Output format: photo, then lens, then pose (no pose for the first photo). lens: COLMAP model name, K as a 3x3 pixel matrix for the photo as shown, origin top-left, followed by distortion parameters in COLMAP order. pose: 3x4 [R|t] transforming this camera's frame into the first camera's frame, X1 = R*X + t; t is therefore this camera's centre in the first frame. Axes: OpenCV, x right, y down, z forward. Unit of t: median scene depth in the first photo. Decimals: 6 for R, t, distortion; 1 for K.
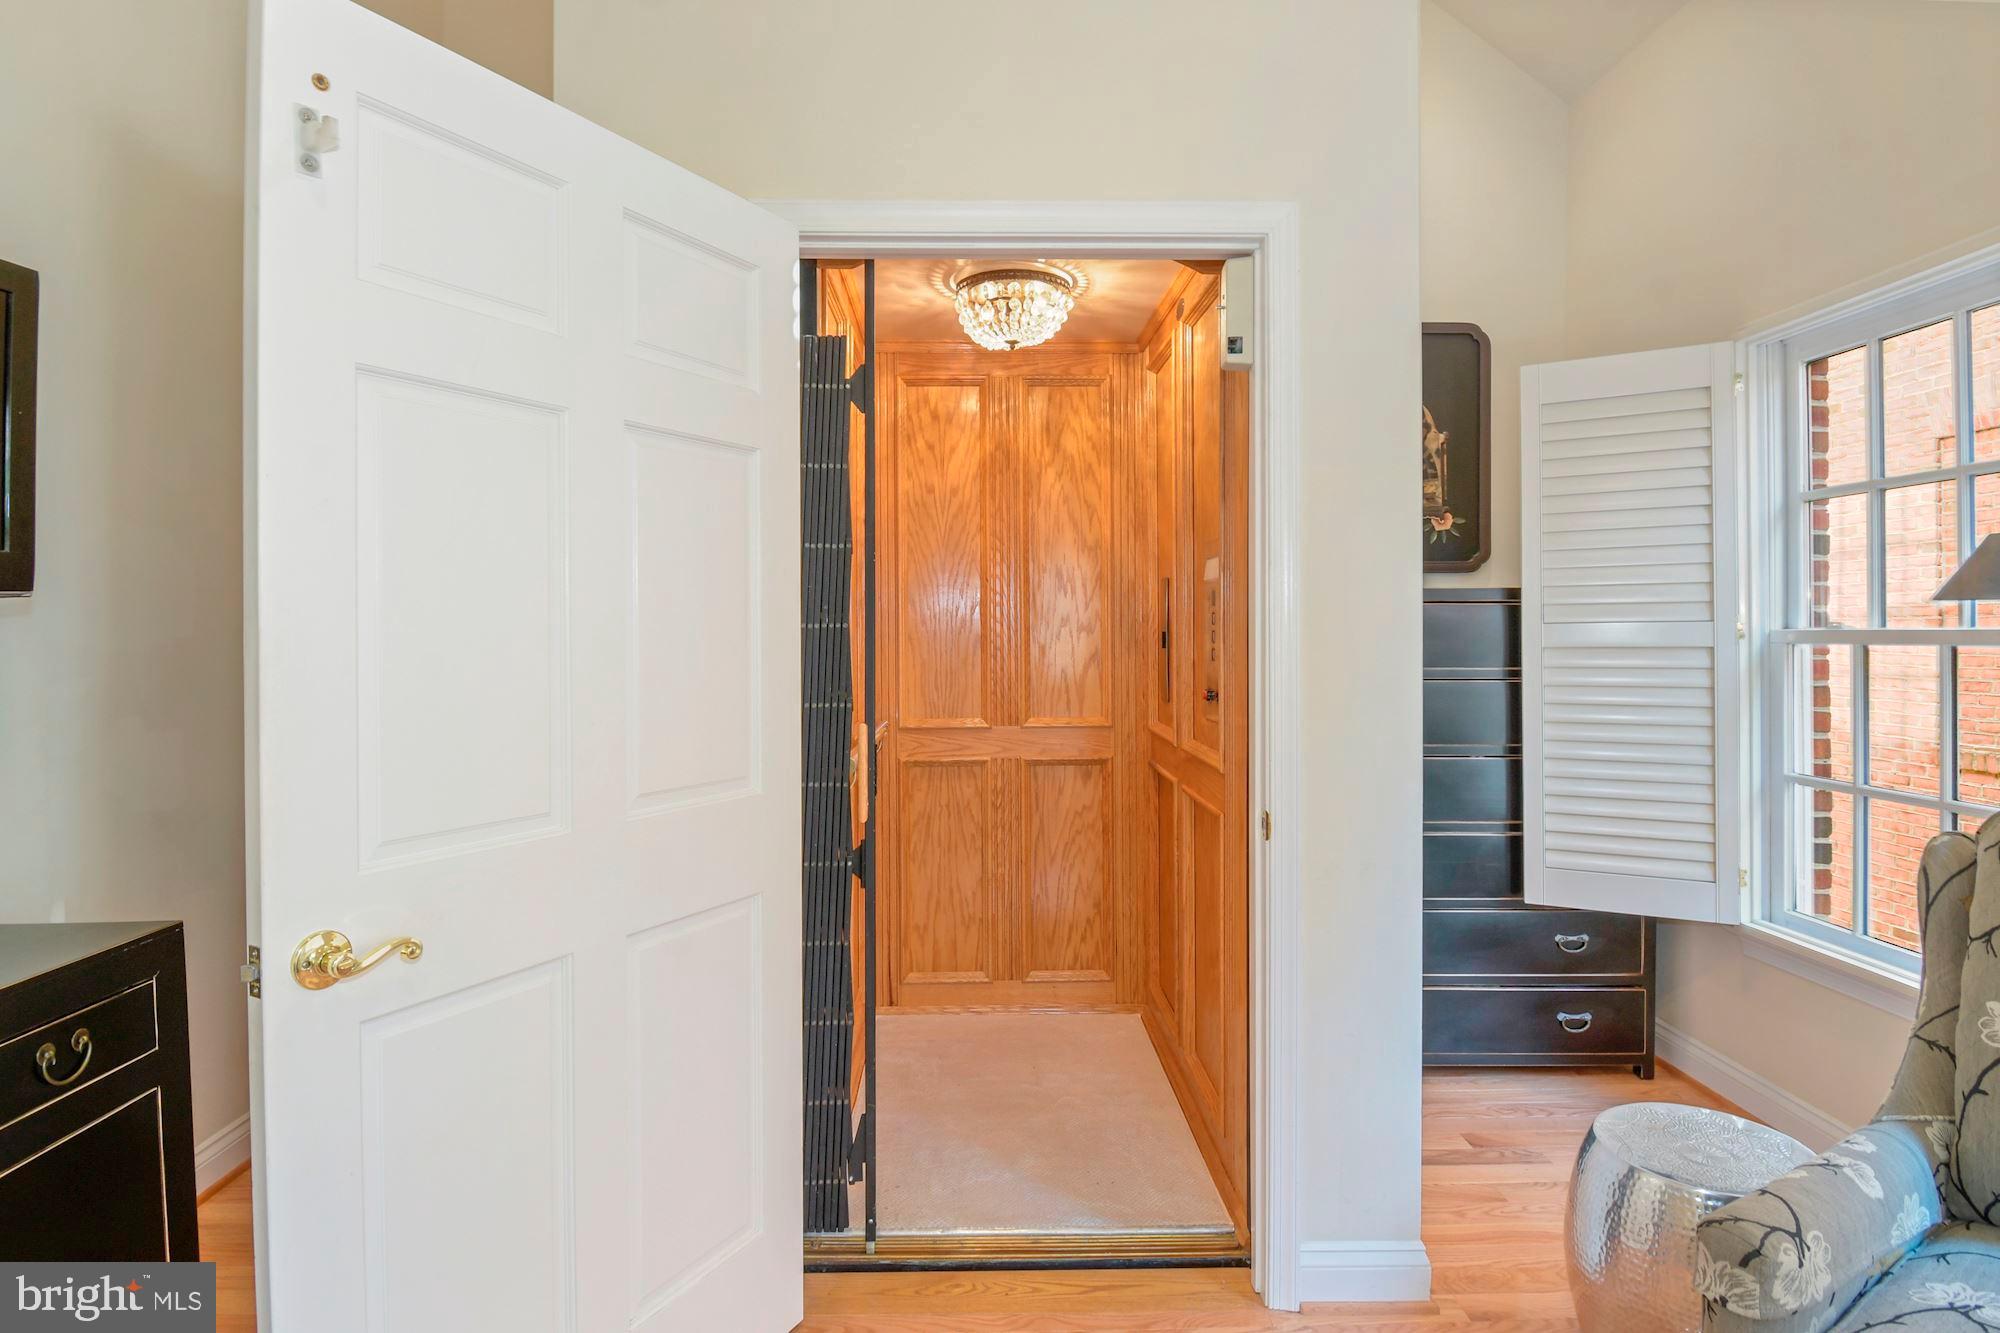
lens RADIAL K [[1051.7, 0, 994.8], [0, 1051.7, 636.7], [0, 0, 1]] dist [-0.000388, -0.015188]
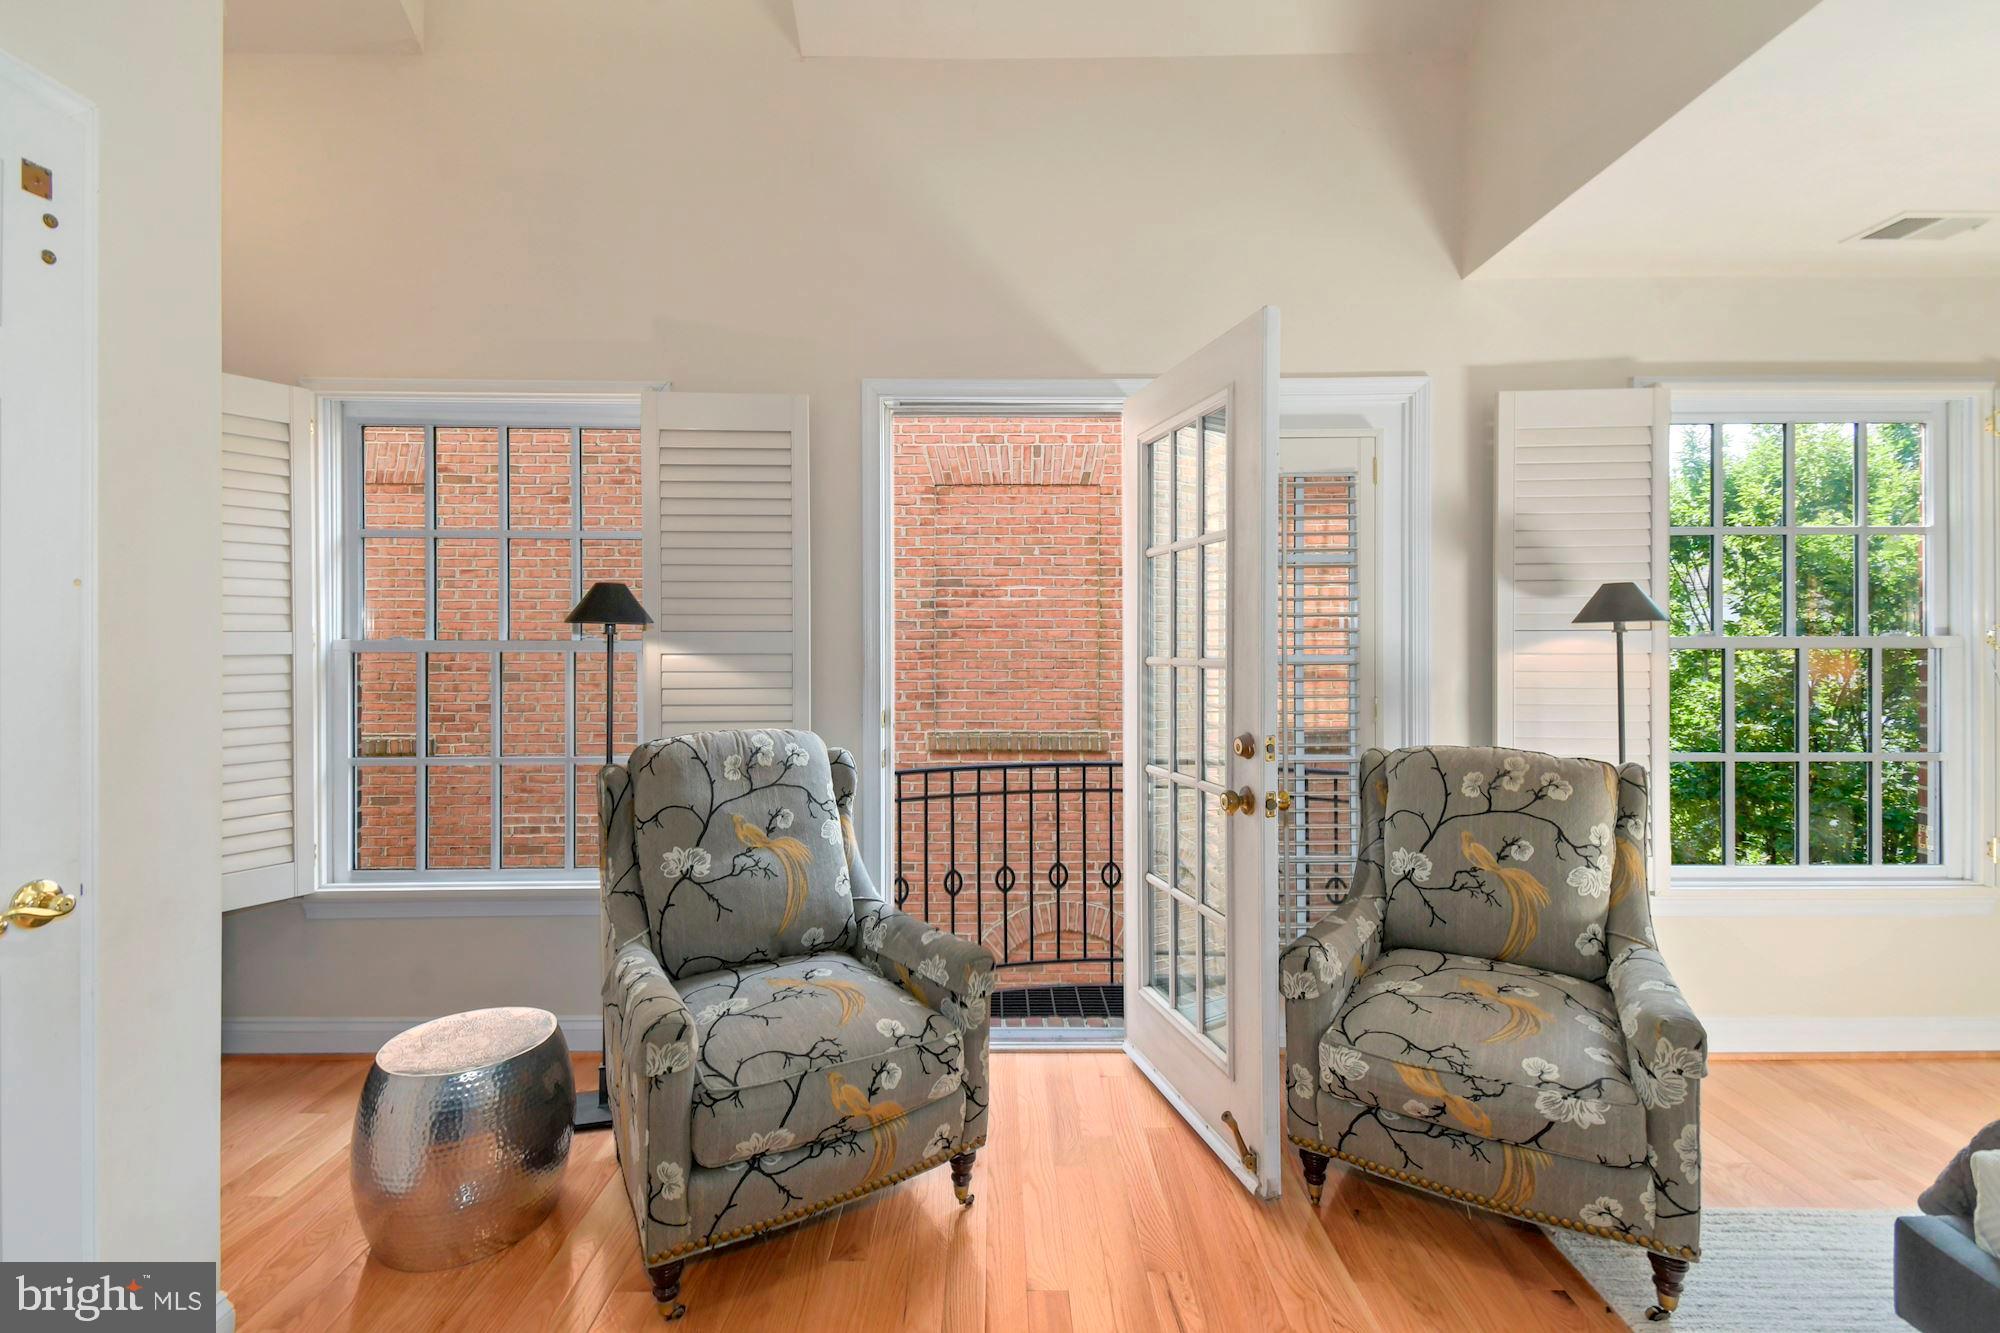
lens RADIAL K [[904.2, 0, 1000.8], [0, 904.2, 652.1], [0, 0, 1]] dist [0.034153, -0.017811]
pose [[0.011582, -0.003420, 0.999927, -0.299680], [0.000865, 0.999994, 0.003410, 0.004632], [-0.999933, 0.000826, 0.011585, 0.221826]]
